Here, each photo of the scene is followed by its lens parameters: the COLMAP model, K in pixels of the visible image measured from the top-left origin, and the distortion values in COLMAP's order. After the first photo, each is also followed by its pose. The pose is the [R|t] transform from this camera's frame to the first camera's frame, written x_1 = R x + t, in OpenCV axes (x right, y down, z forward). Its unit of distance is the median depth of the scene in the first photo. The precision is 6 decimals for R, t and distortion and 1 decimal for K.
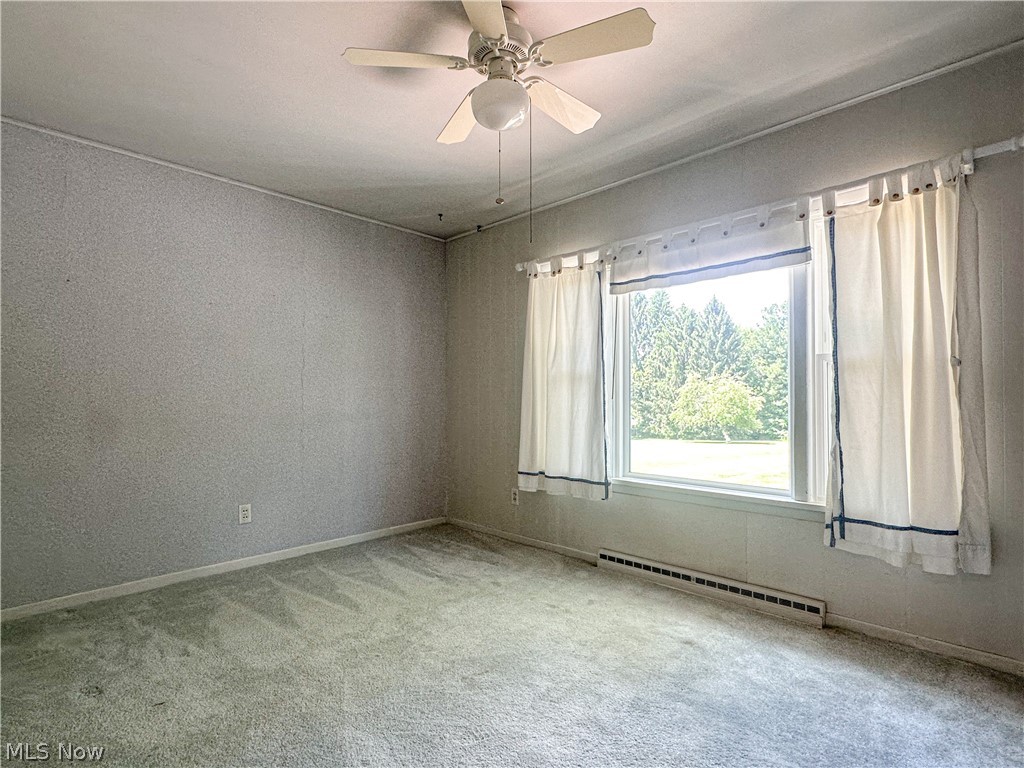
lens RADIAL K [[512.2, 0, 511.8], [0, 512.2, 386.6], [0, 0, 1]] dist [-0.000726, 0.000764]
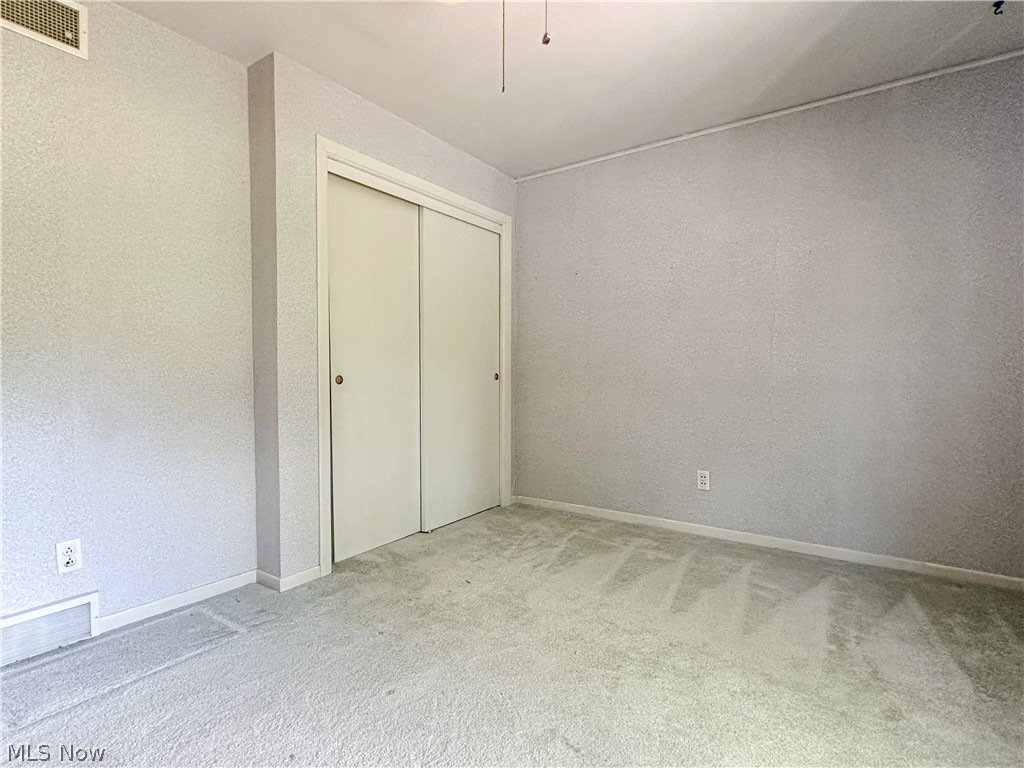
lens RADIAL K [[512.2, 0, 511.8], [0, 512.2, 379.9], [0, 0, 1]] dist [-0.000726, 0.000764]
pose [[0.164093, 0.022420, -0.986190, 0.402924], [0.024493, 0.999341, 0.026794, 0.029837], [0.986141, -0.028551, 0.163436, 0.552126]]
